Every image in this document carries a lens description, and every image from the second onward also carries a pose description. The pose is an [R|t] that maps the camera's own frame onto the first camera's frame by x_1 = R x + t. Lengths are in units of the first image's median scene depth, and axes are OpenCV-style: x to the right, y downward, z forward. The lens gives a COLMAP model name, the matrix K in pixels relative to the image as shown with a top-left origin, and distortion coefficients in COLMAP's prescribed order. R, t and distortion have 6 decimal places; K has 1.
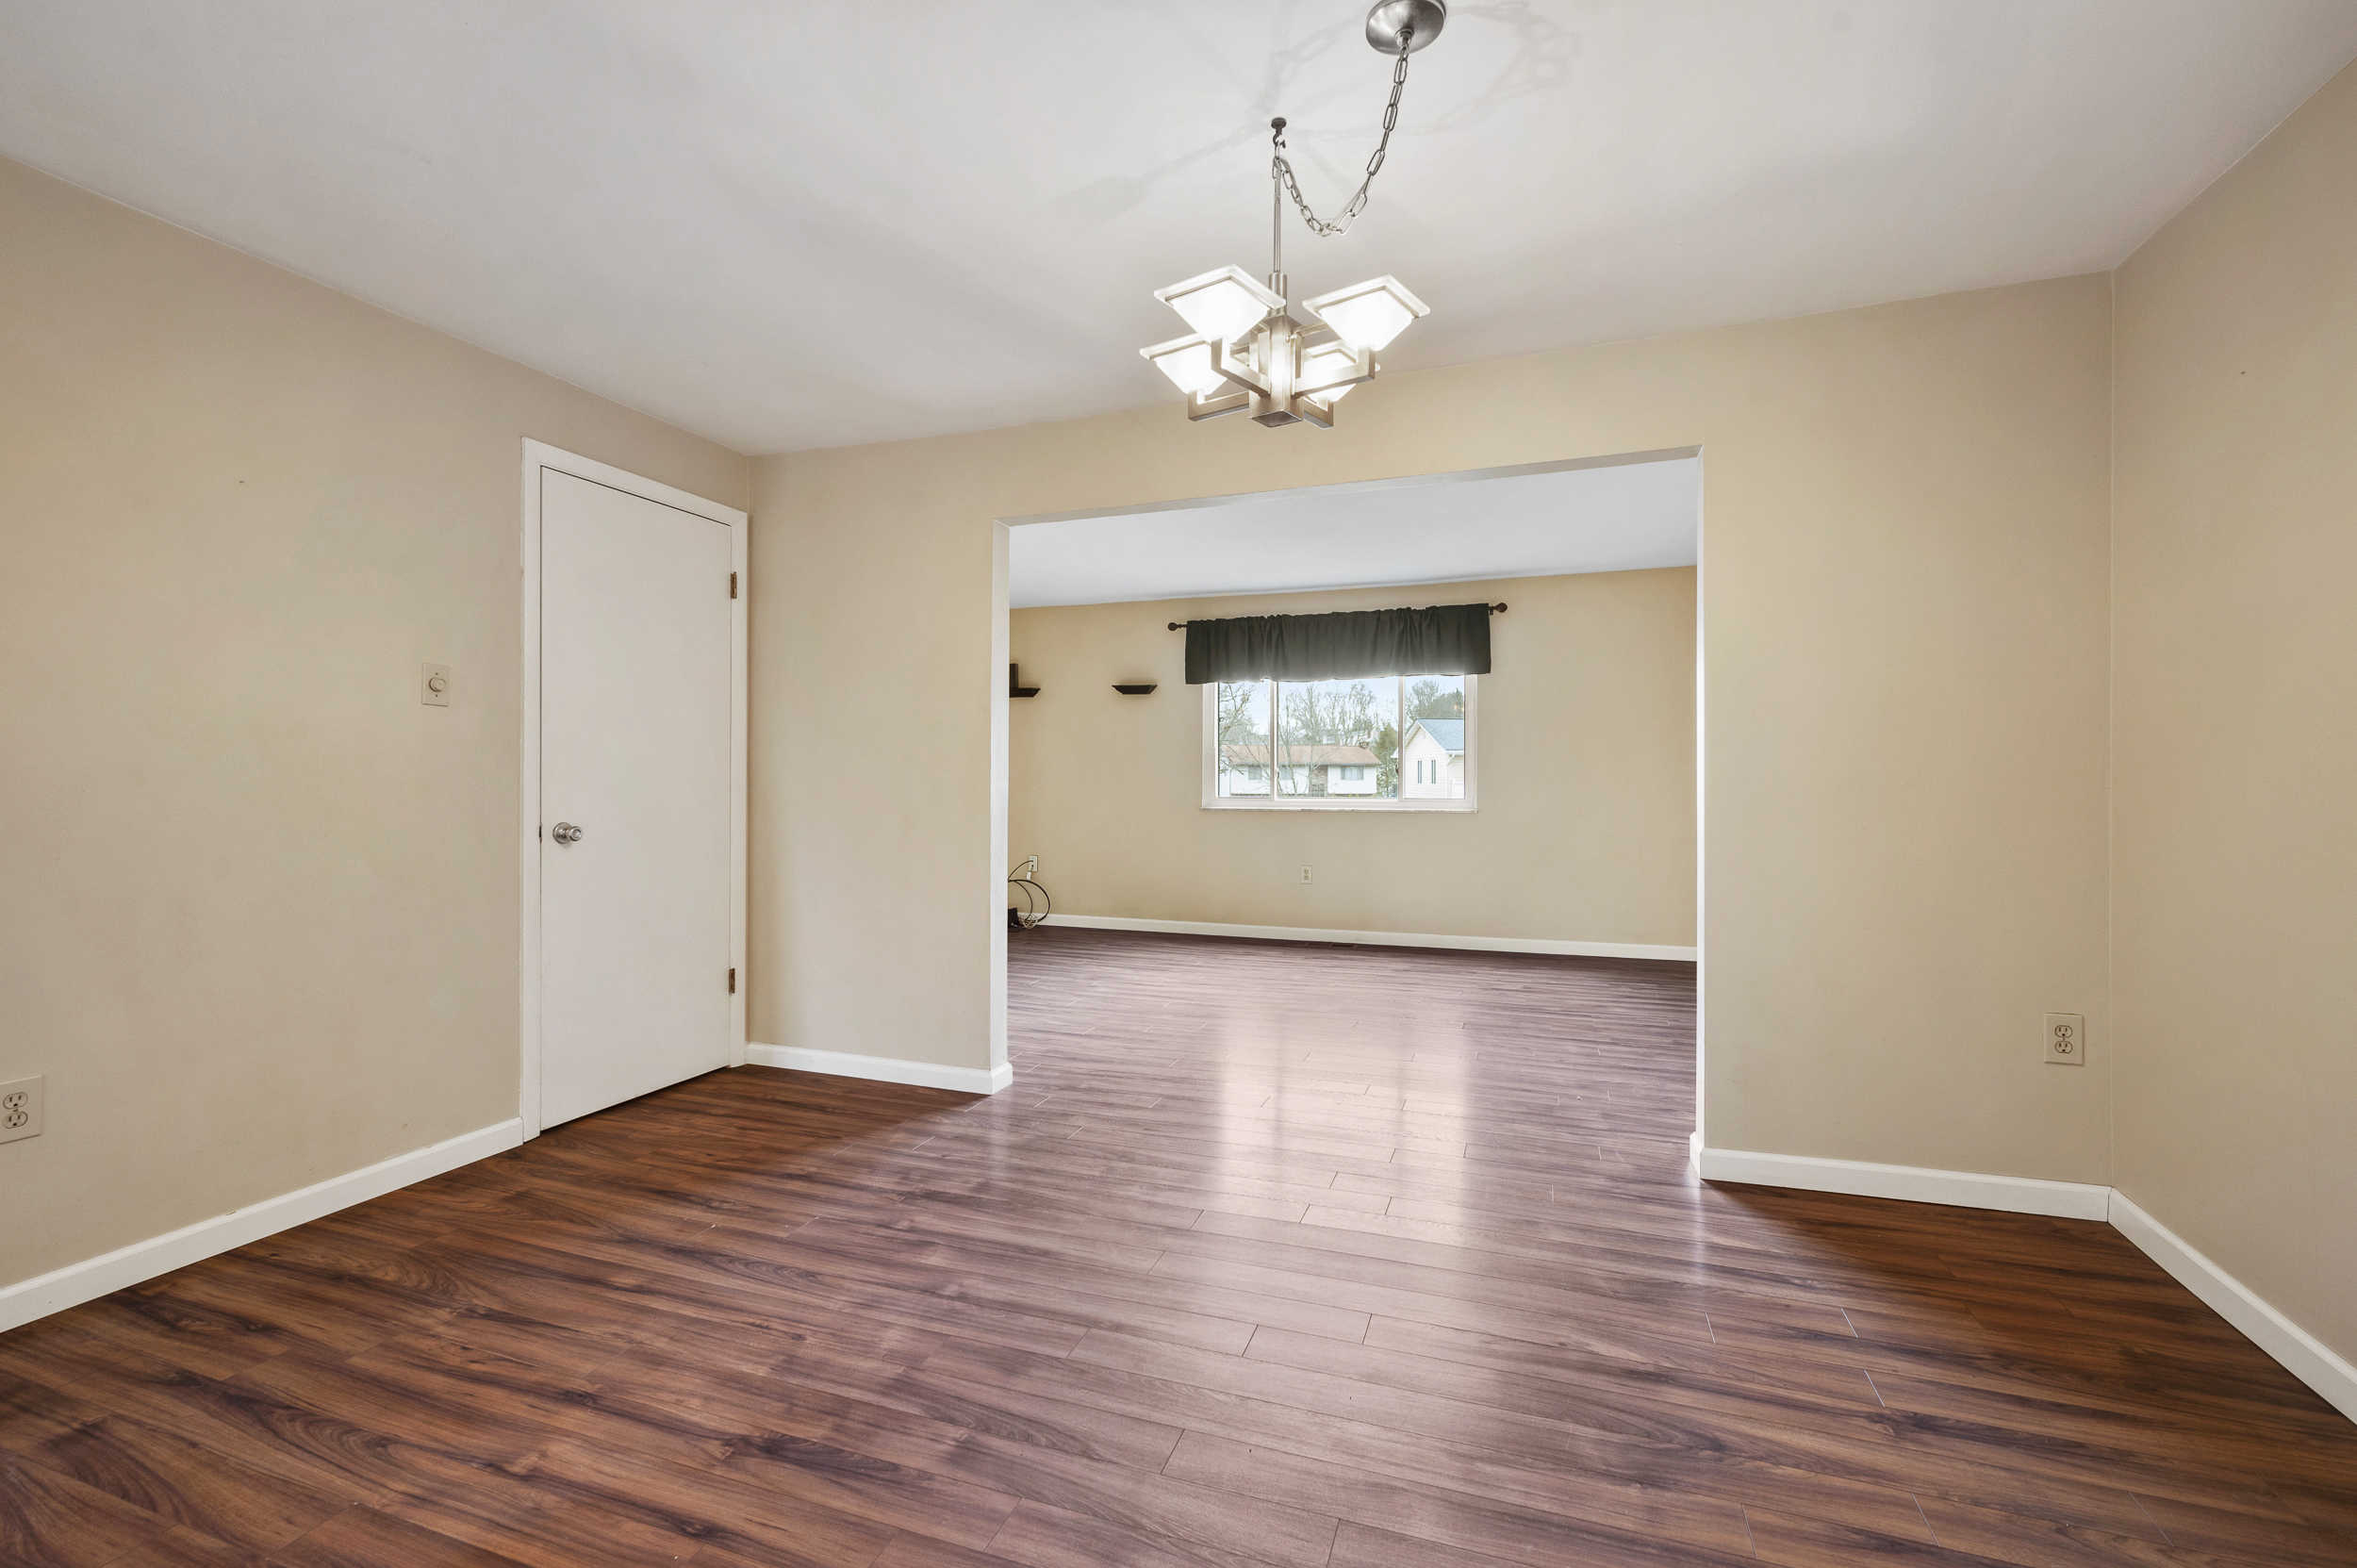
lens RADIAL K [[1028.2, 0, 1178.5], [0, 1028.2, 784.0], [0, 0, 1]] dist [-0.000502, 0.000120]
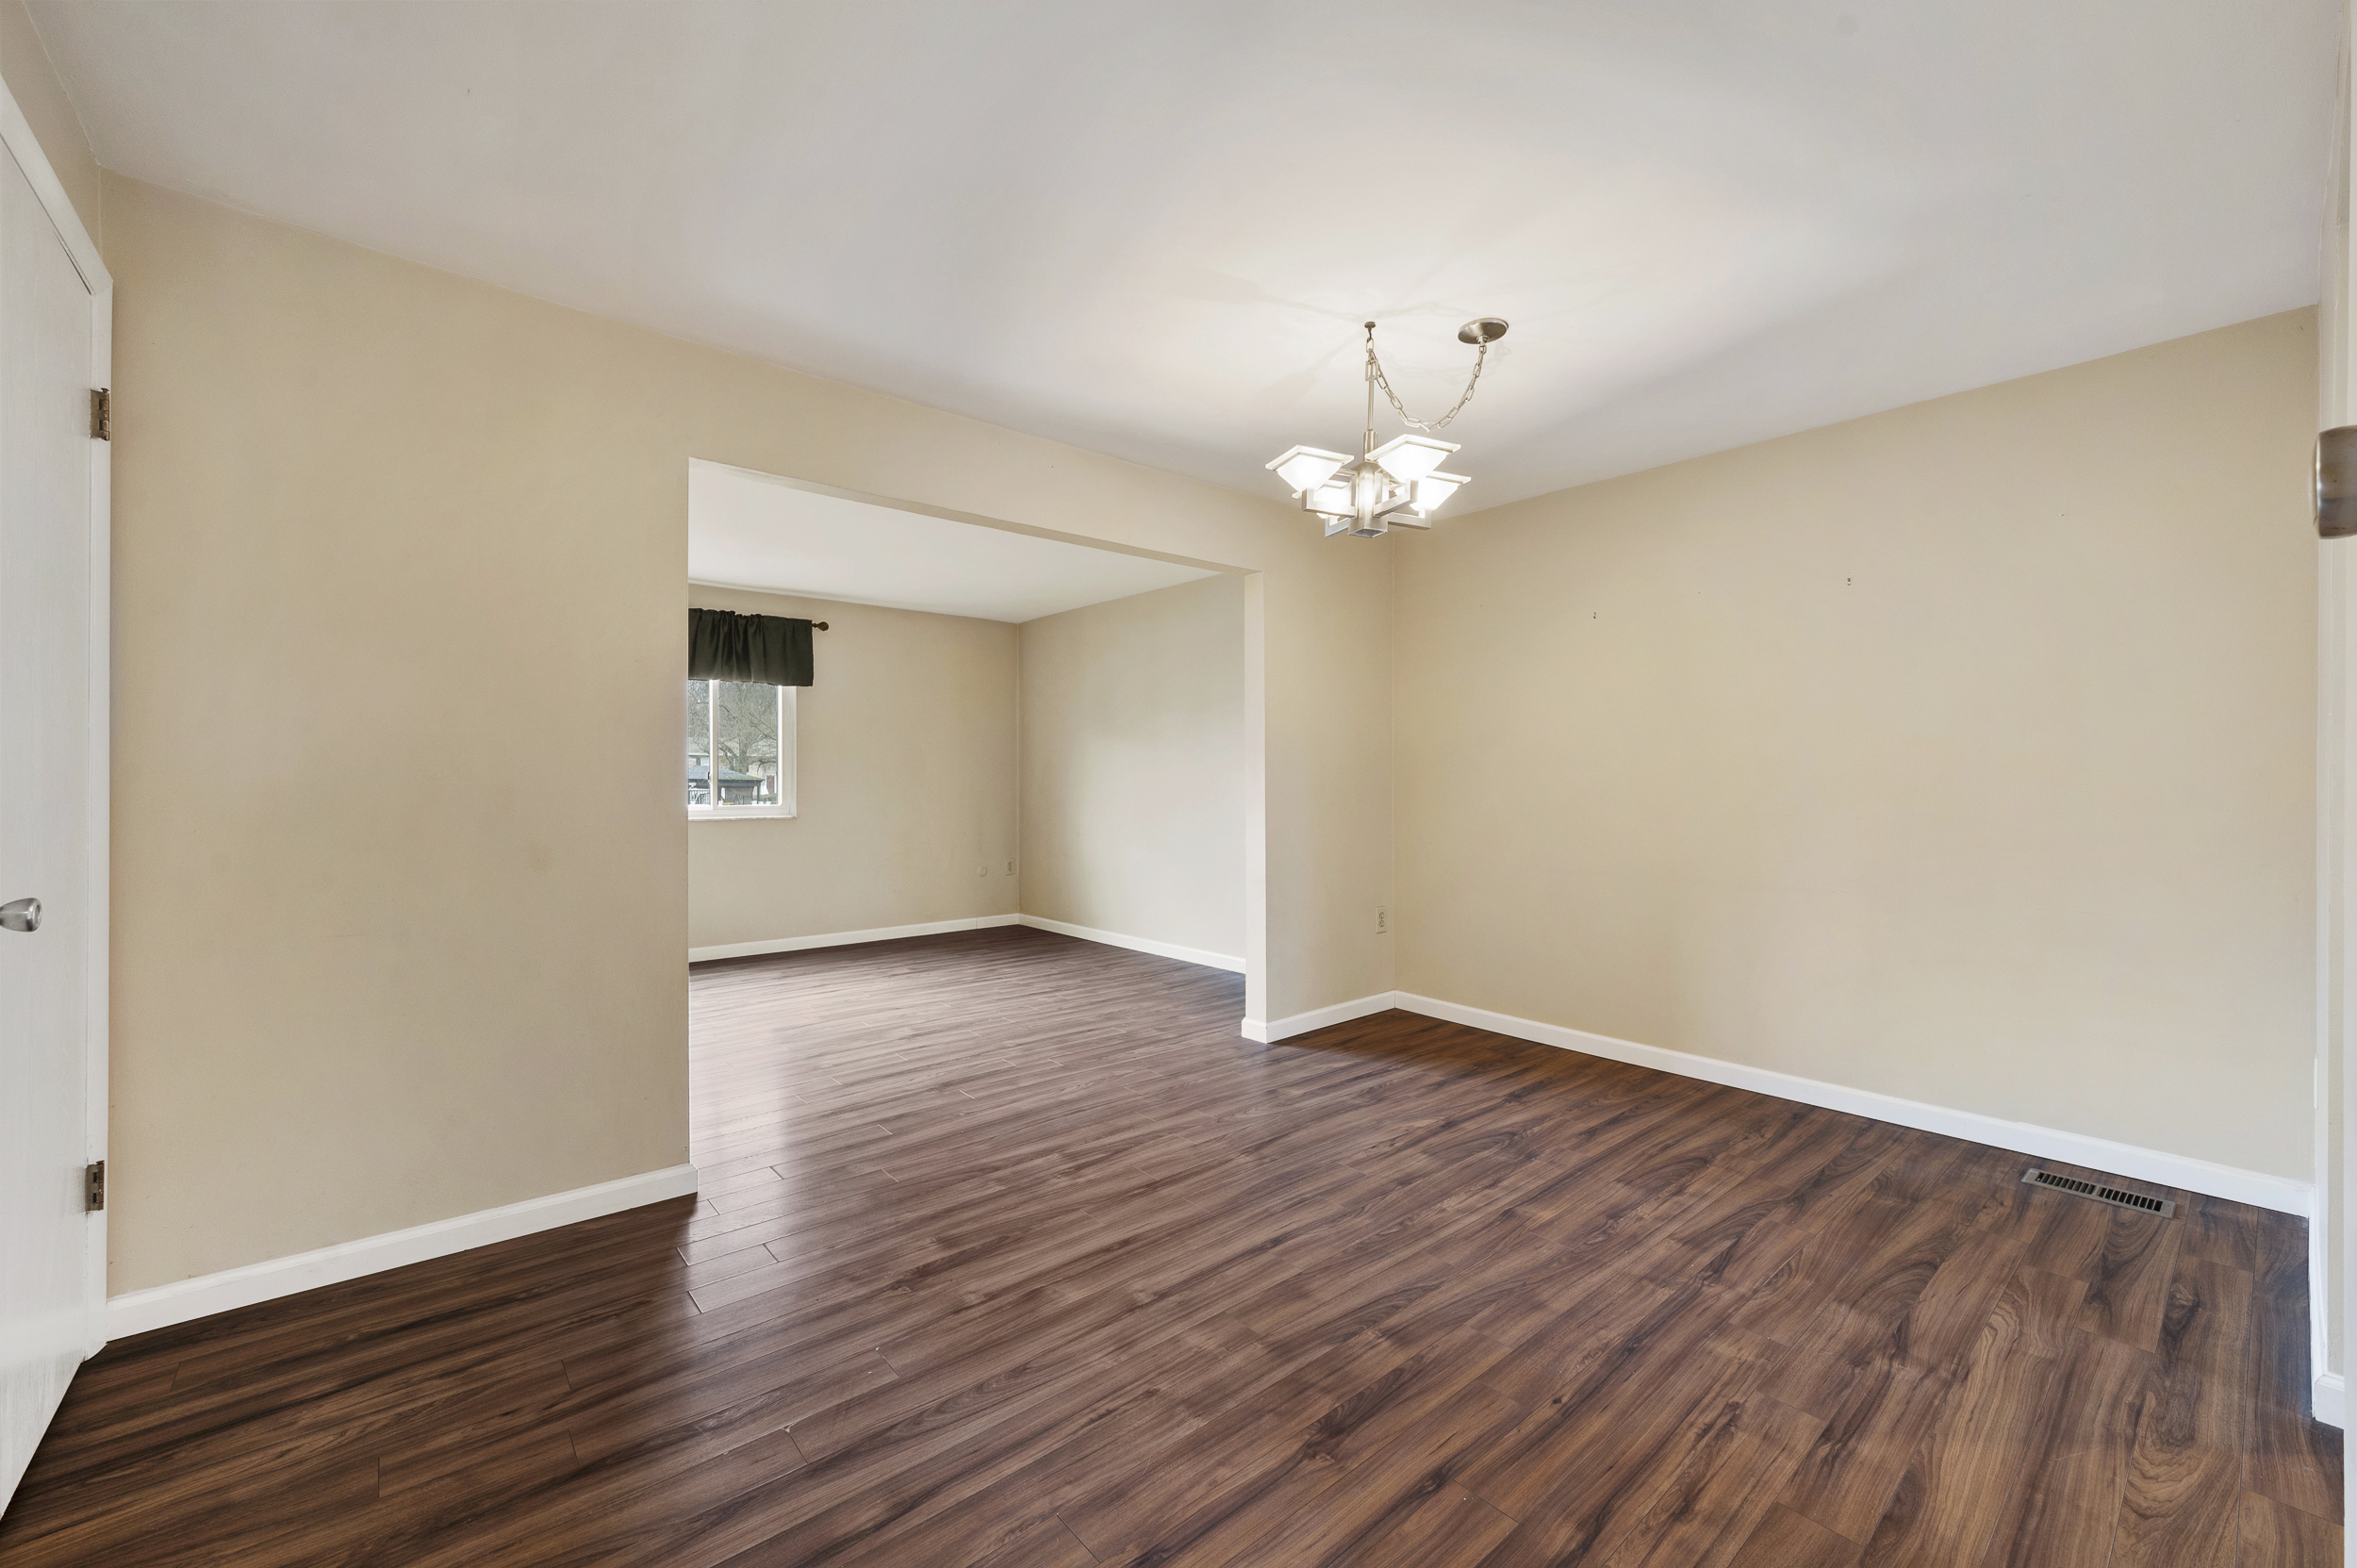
lens RADIAL K [[962.2, 0, 1183.0], [0, 962.2, 771.4], [0, 0, 1]] dist [0.002472, 0.000072]
pose [[0.481974, 0.010433, 0.876124, -1.003829], [0.006805, 0.999854, -0.015650, -0.005267], [-0.876159, 0.013506, 0.481833, 0.494050]]
